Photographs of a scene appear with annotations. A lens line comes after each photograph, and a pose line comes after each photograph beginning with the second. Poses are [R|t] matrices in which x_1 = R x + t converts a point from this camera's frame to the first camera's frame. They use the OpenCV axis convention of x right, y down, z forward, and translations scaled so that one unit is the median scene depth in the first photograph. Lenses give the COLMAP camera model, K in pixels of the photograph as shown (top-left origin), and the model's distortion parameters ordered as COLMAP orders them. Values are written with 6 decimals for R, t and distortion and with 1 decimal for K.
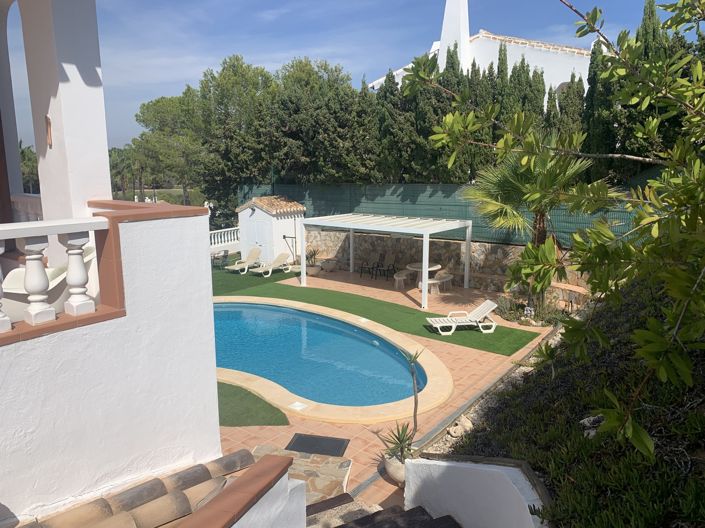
lens RADIAL K [[542.0, 0, 352.5], [0, 542.0, 264.0], [0, 0, 1]] dist [0.065538, -0.146438]
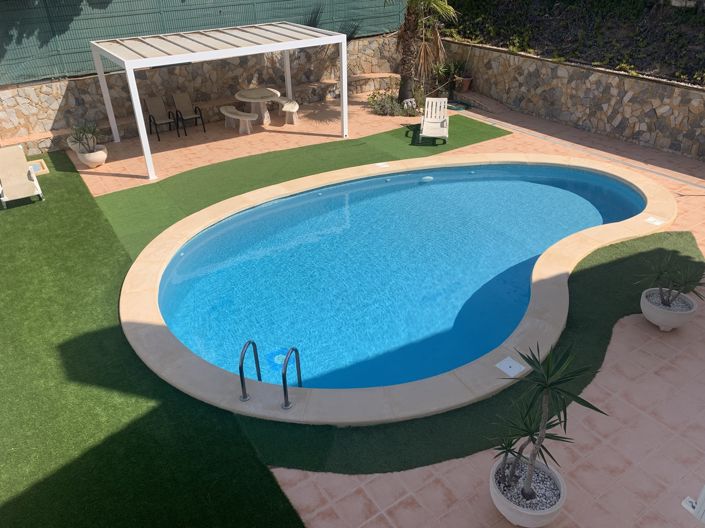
lens RADIAL K [[540.3, 0, 352.5], [0, 540.3, 264.0], [0, 0, 1]] dist [0.046625, -0.001440]
pose [[0.310996, -0.504016, 0.805760, -0.525876], [0.186224, 0.863683, 0.468372, -0.114870], [-0.931988, 0.004390, 0.362461, 0.538483]]
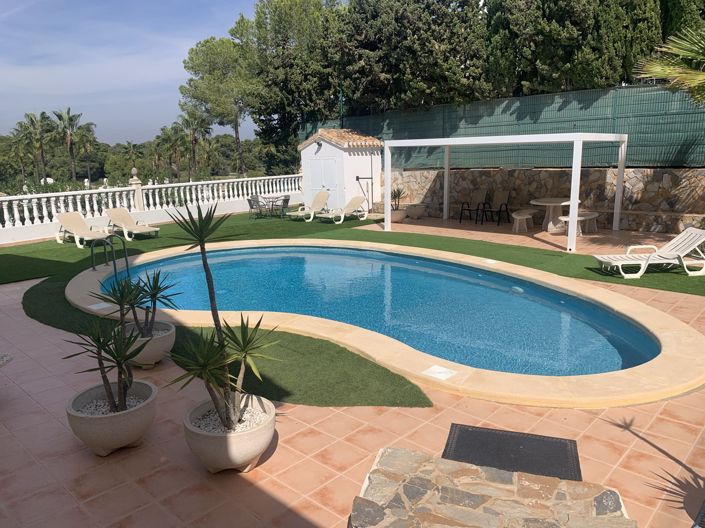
lens RADIAL K [[542.0, 0, 352.5], [0, 542.0, 264.0], [0, 0, 1]] dist [0.065538, -0.146438]
pose [[0.995619, 0.002409, -0.093472, -0.064485], [-0.000806, 0.999852, 0.017182, 0.069423], [0.093500, -0.017031, 0.995474, 0.221376]]
